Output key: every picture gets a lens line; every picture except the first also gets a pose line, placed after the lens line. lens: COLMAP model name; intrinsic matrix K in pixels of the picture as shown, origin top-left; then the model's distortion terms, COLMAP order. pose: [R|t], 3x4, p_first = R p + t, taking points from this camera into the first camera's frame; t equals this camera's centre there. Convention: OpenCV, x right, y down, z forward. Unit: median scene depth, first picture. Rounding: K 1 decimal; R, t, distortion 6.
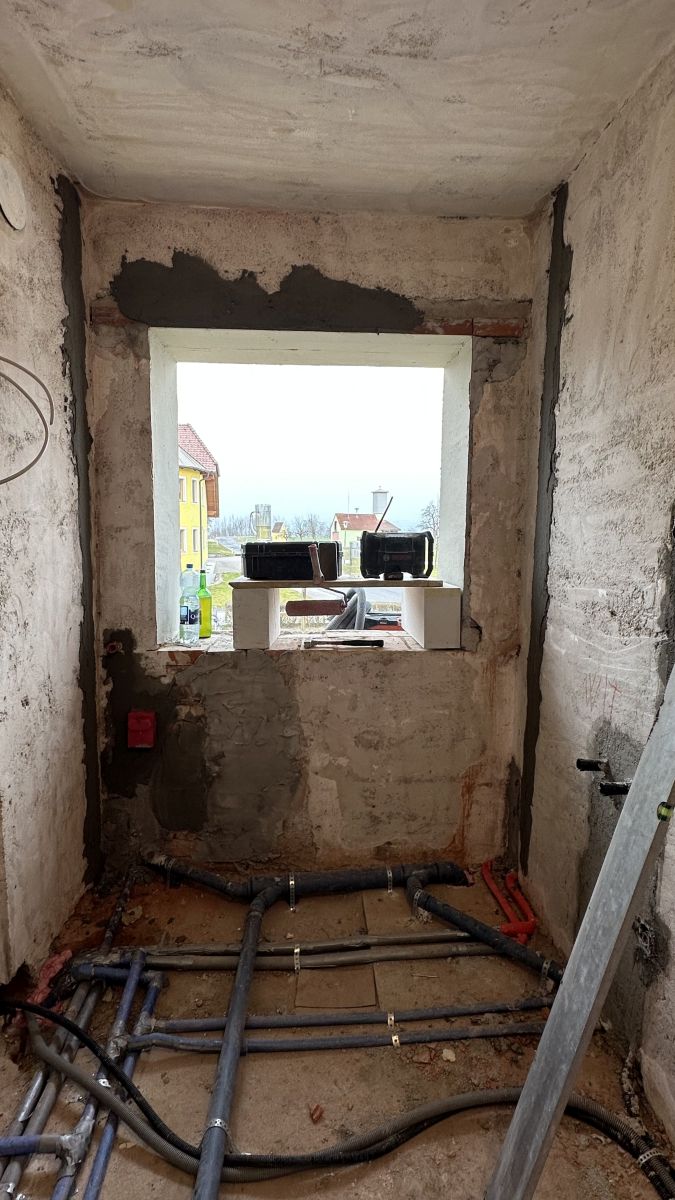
lens RADIAL K [[593.8, 0, 337.9], [0, 593.8, 597.5], [0, 0, 1]] dist [-0.003419, 0.002809]
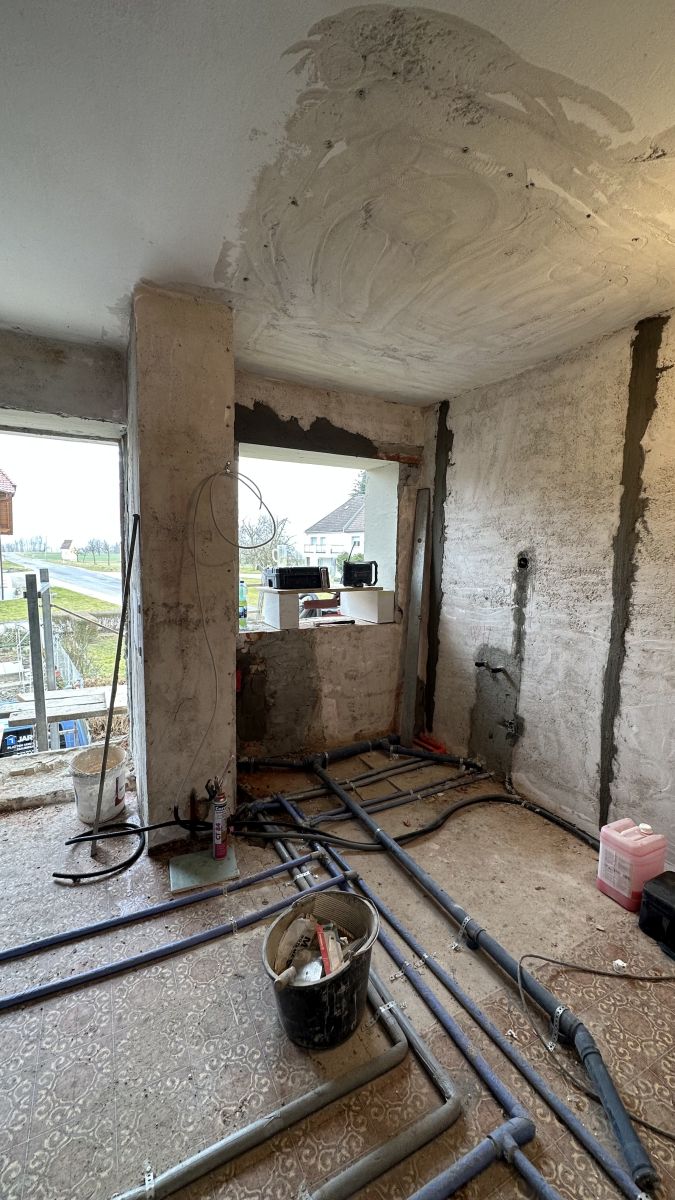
lens RADIAL K [[467.4, 0, 344.5], [0, 467.4, 597.9], [0, 0, 1]] dist [-0.005112, 0.001257]
pose [[0.909053, -0.035414, 0.415172, -0.658507], [0.038582, 0.999255, 0.000756, 0.001054], [-0.414890, 0.015331, 0.909743, -0.361384]]
